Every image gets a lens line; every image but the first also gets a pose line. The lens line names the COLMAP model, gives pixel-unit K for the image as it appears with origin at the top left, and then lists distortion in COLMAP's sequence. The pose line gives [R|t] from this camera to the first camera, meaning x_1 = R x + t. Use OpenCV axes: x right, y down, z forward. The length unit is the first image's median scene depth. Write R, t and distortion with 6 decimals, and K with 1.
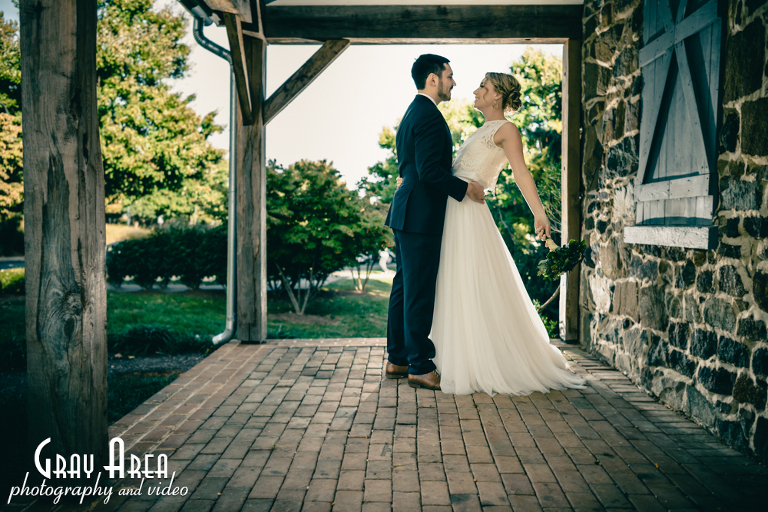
lens RADIAL K [[752.1, 0, 384.1], [0, 752.1, 228.4], [0, 0, 1]] dist [-0.006679, 0.007246]
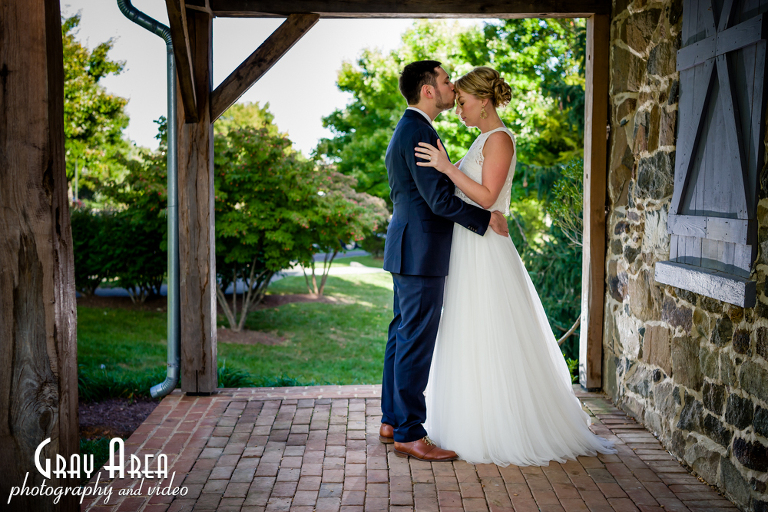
lens RADIAL K [[1058.9, 0, 384.0], [0, 1058.9, 256.0], [0, 0, 1]] dist [0.063217, -0.007157]
pose [[0.999170, -0.004320, 0.040497, -0.030428], [0.001900, 0.998220, 0.059602, -0.078710], [-0.040682, -0.059476, 0.997400, -0.166027]]
